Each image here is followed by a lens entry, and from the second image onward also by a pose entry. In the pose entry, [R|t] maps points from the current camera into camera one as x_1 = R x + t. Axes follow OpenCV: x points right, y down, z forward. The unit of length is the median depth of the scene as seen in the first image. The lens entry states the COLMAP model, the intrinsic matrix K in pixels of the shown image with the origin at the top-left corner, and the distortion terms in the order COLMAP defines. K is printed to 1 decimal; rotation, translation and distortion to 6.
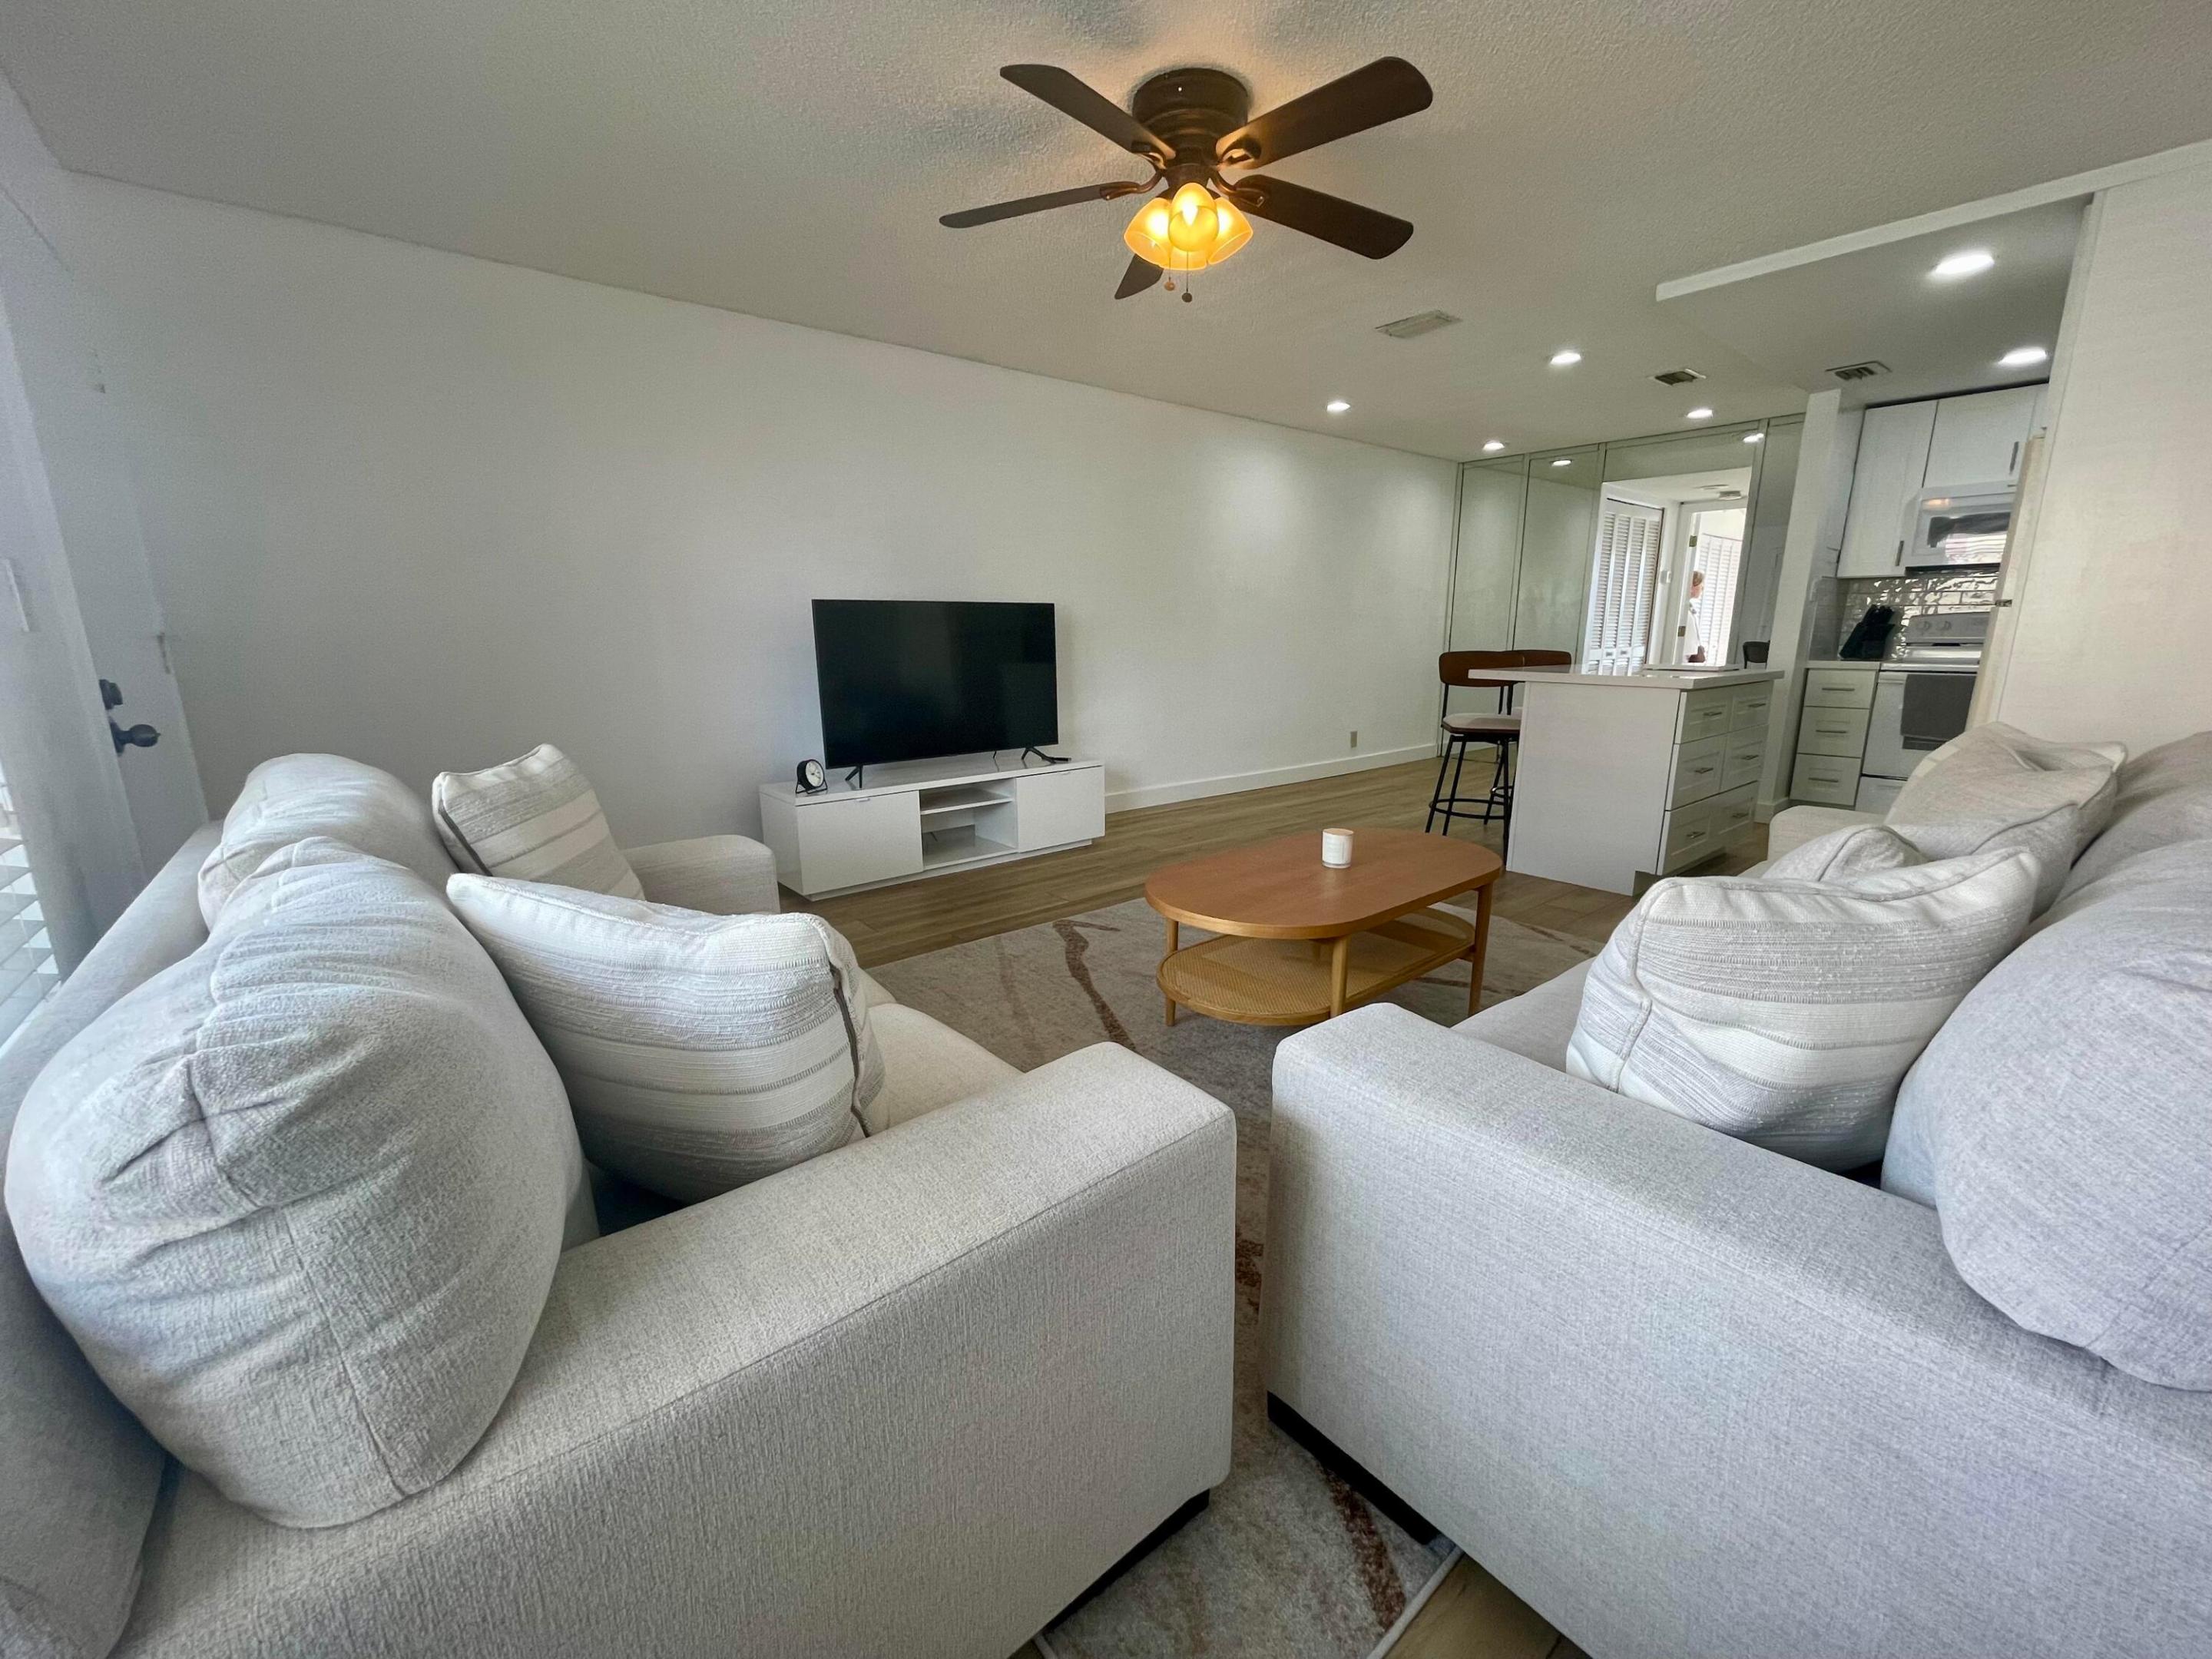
lens RADIAL K [[900.8, 0, 1102.4], [0, 900.8, 822.2], [0, 0, 1]] dist [0.005698, 0.000055]
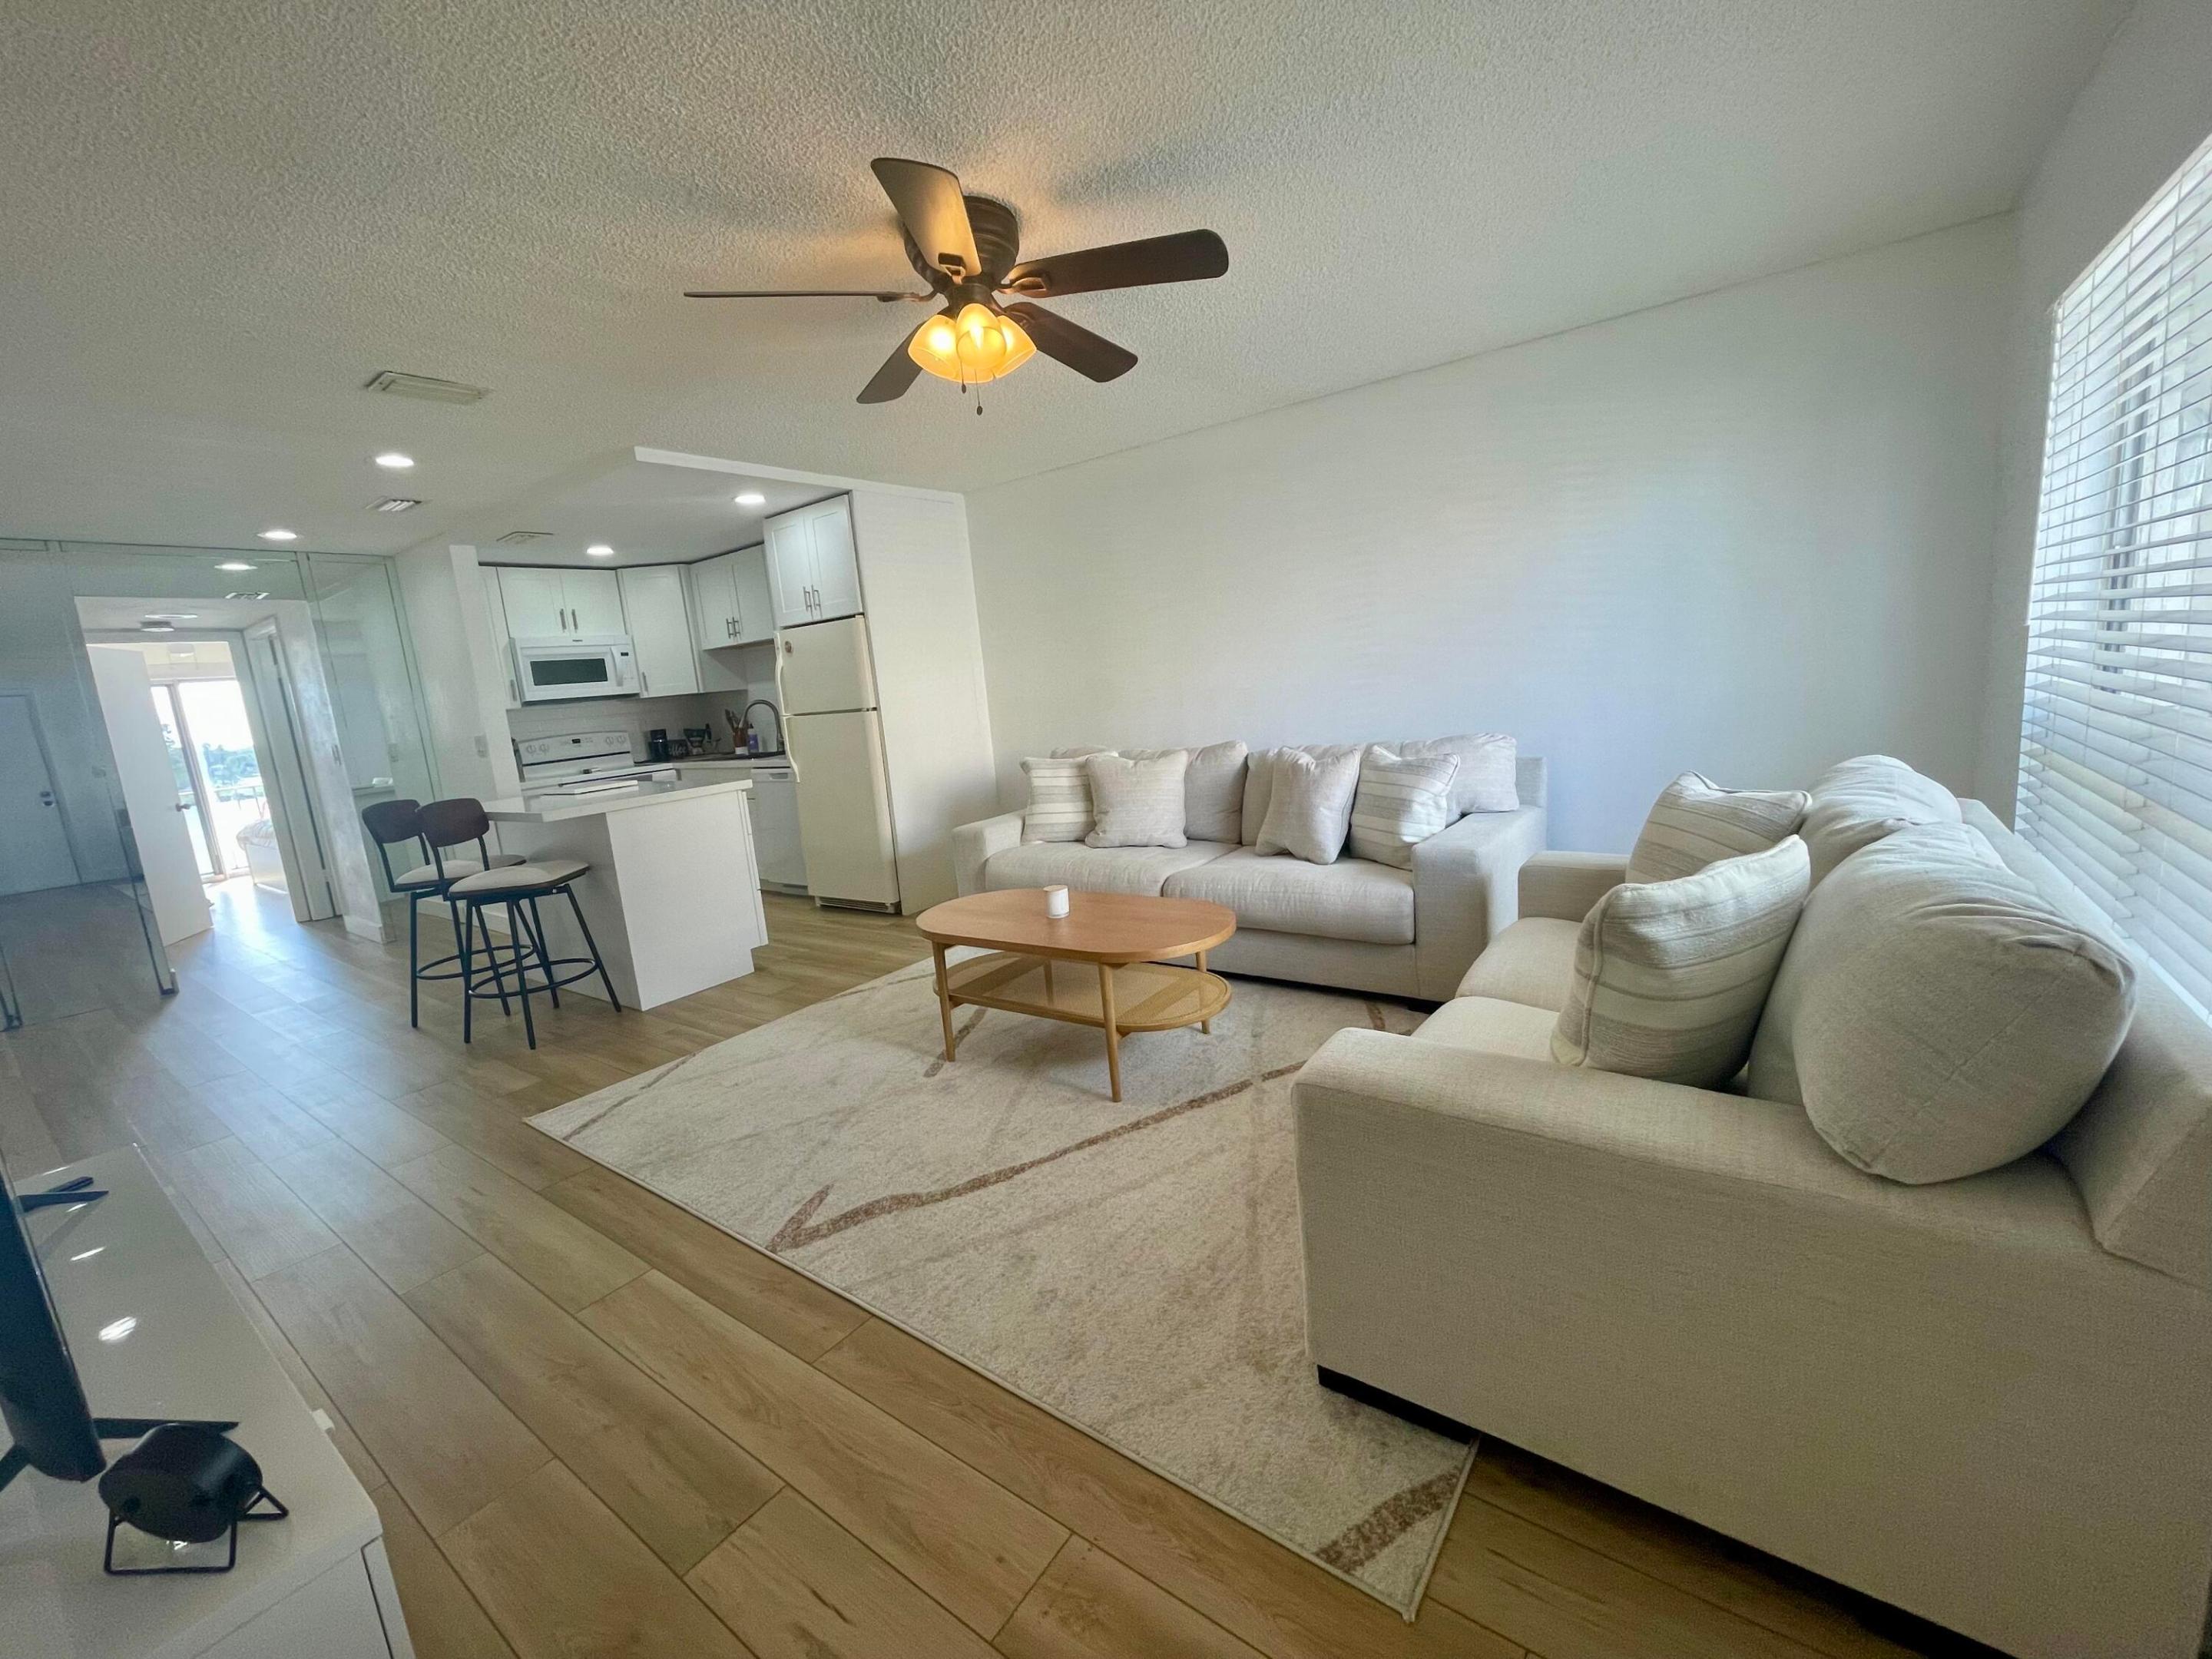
lens RADIAL K [[899.5, 0, 1100.9], [0, 899.5, 823.3], [0, 0, 1]] dist [-0.004059, 0.005312]
pose [[-0.254120, -0.126627, 0.958848, -0.651115], [0.302189, 0.931364, 0.203085, -0.211567], [-0.918752, 0.341361, -0.198413, 0.849571]]
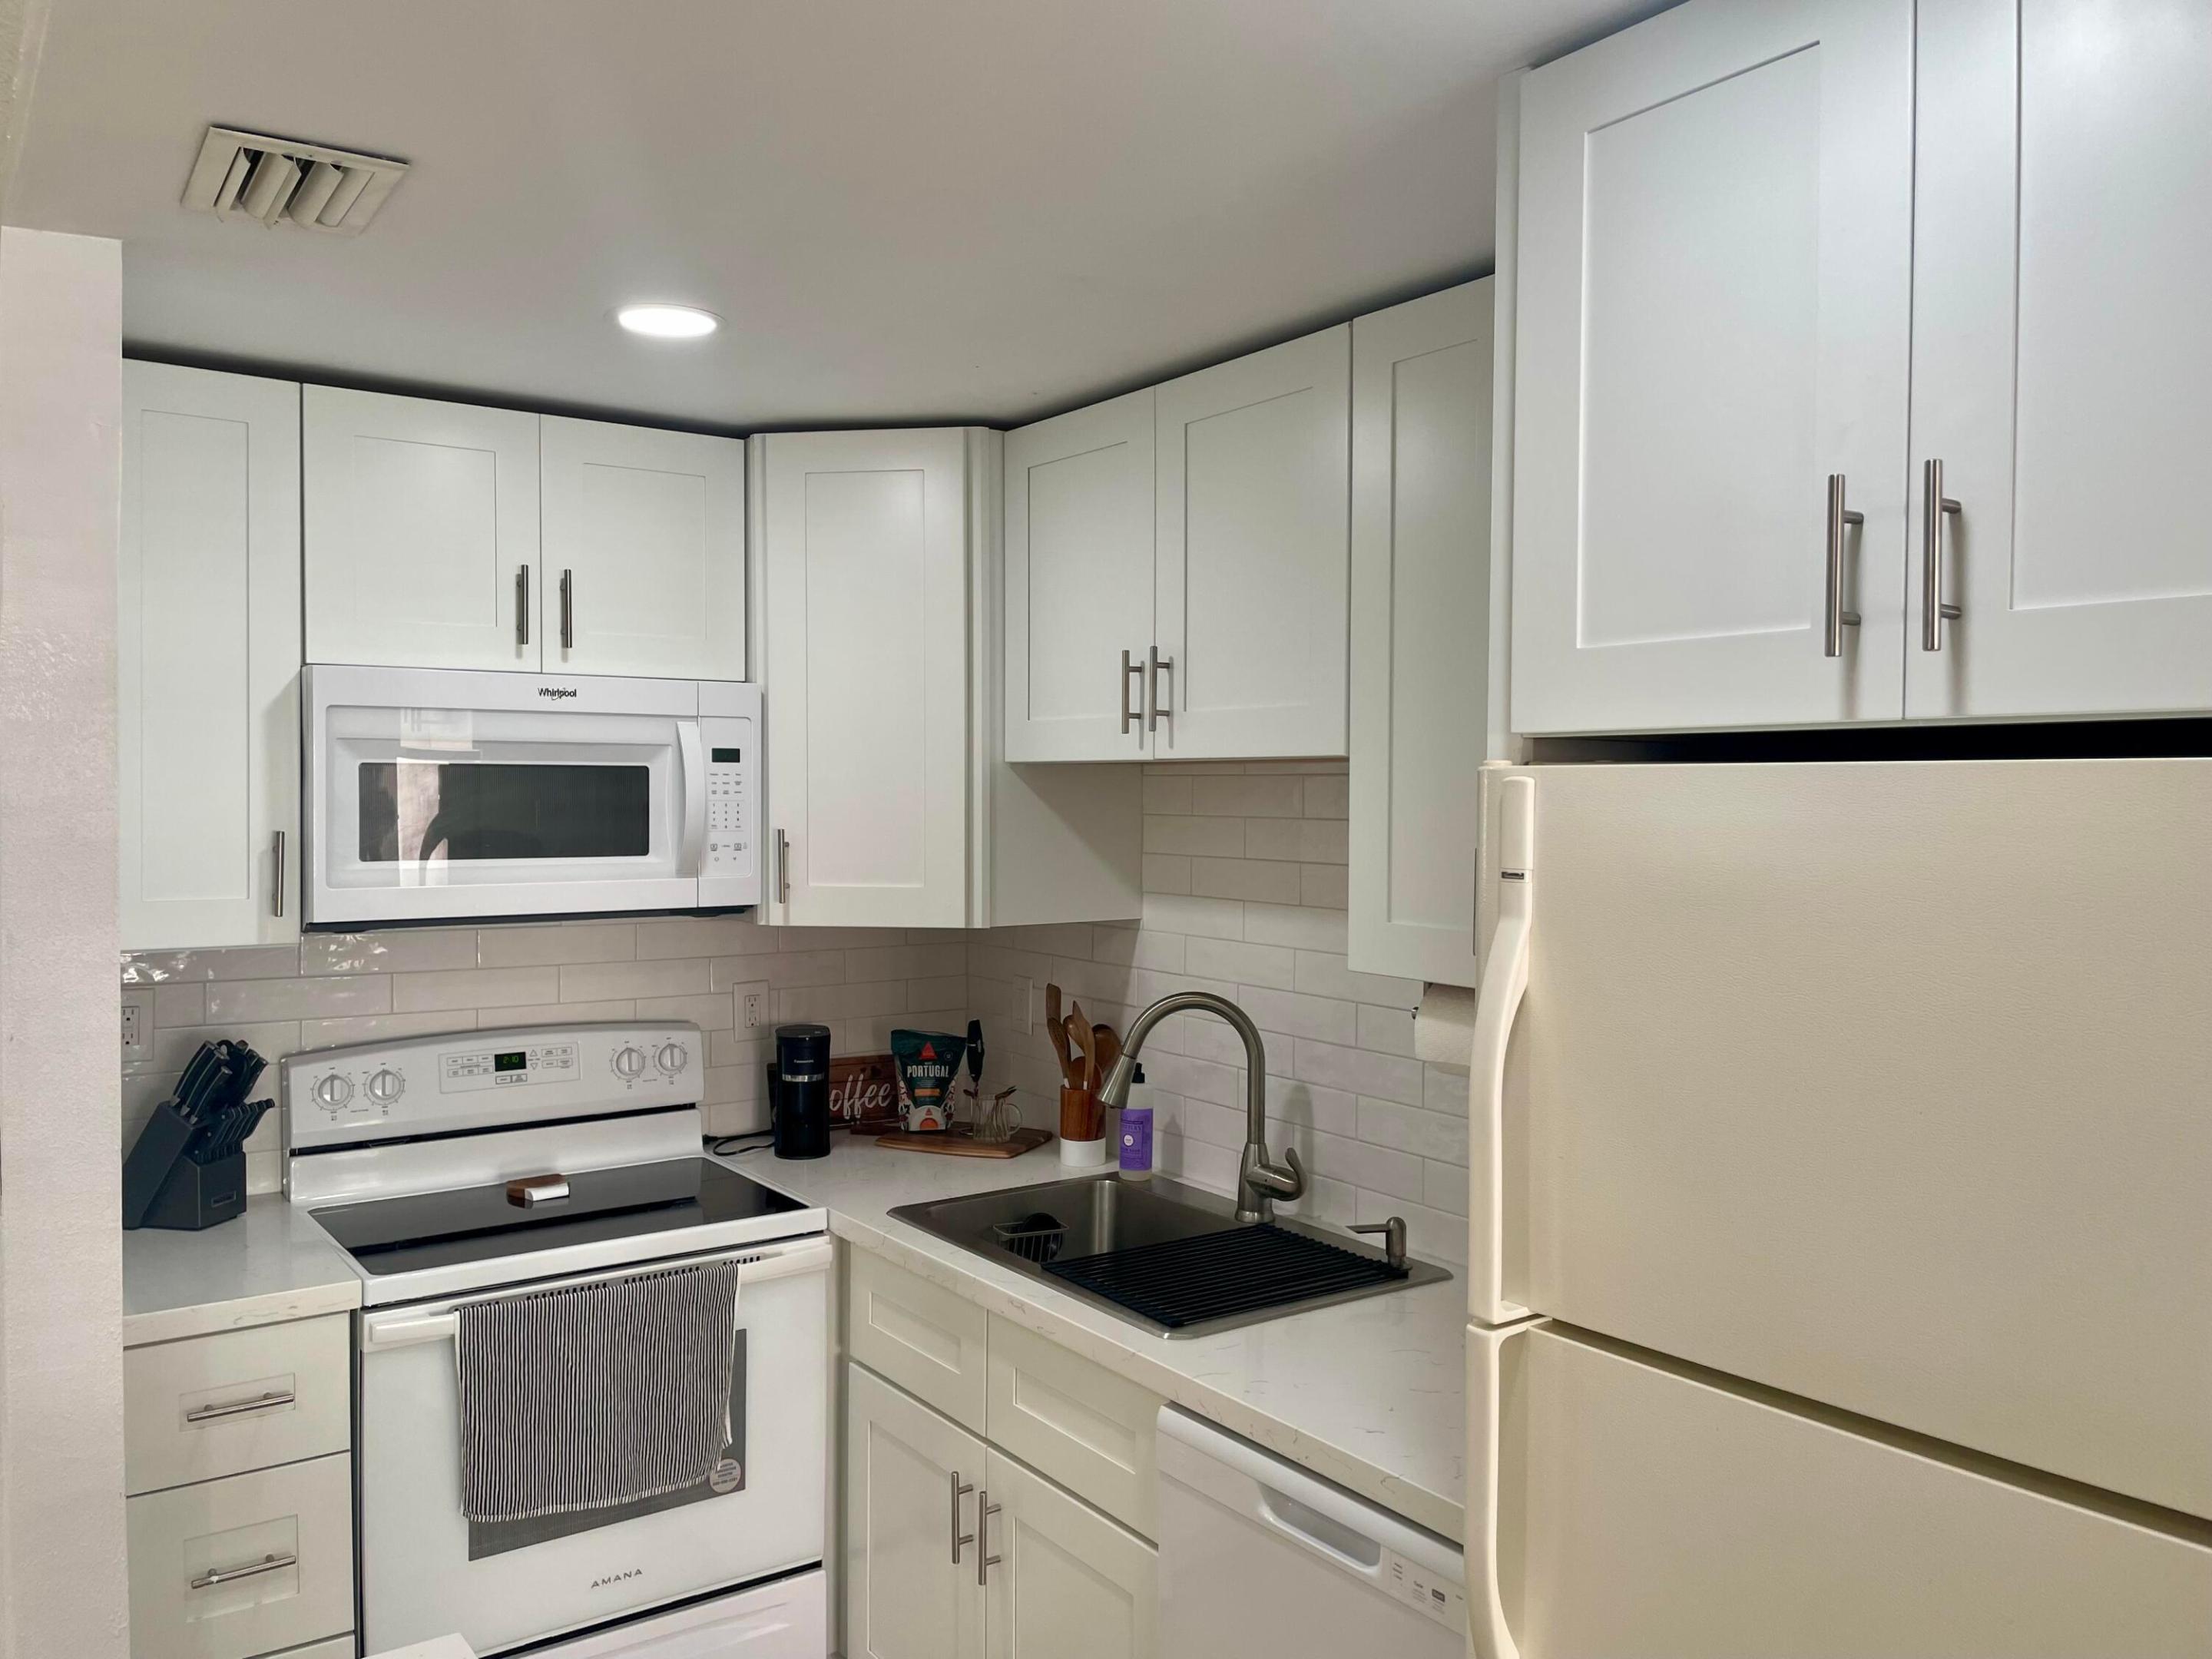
lens RADIAL K [[1671.4, 0, 1080.8], [0, 1671.4, 824.8], [0, 0, 1]] dist [0.109122, -0.150806]
pose [[0.073866, -0.016616, 0.997130, 0.473178], [0.214383, 0.976749, 0.000395, -0.370820], [-0.973953, 0.213739, 0.075711, 1.011378]]
